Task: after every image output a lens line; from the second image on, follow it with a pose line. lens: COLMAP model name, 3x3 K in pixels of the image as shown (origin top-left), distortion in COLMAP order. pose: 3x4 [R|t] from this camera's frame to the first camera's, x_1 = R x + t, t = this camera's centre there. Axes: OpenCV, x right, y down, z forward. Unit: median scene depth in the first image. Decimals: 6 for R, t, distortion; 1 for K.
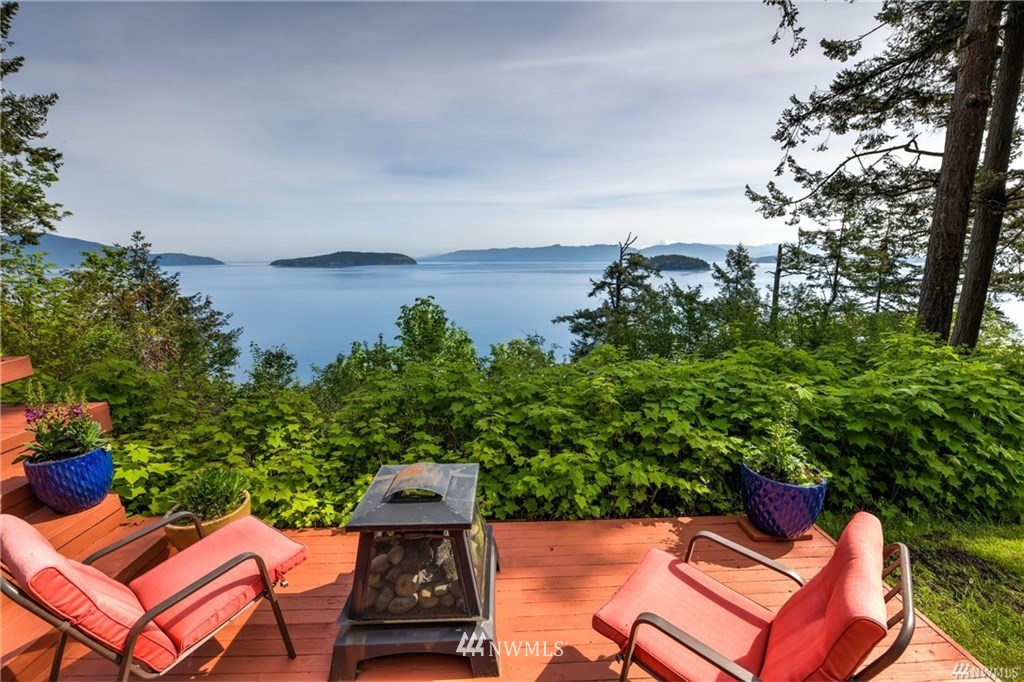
lens RADIAL K [[409.3, 0, 512.0], [0, 409.3, 341.0], [0, 0, 1]] dist [-0.022536, -0.000156]
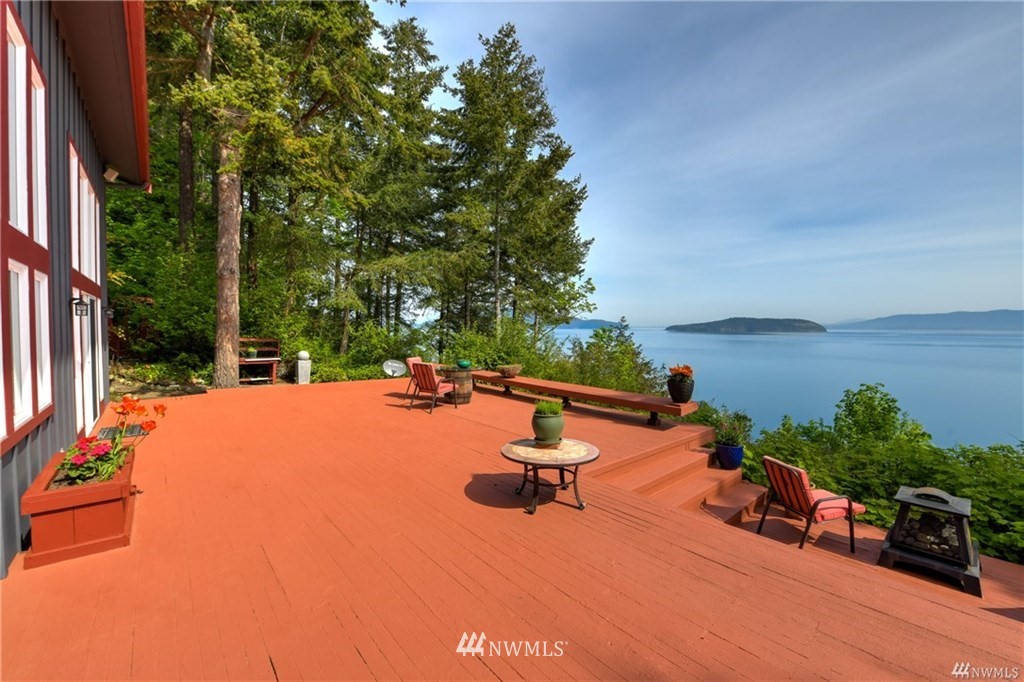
lens RADIAL K [[409.3, 0, 512.0], [0, 409.3, 341.0], [0, 0, 1]] dist [-0.022536, -0.000156]
pose [[0.632635, 0.034804, -0.773668, -0.007534], [-0.156301, 0.984171, -0.083534, 0.013654], [0.758514, 0.173772, 0.628061, -0.364673]]
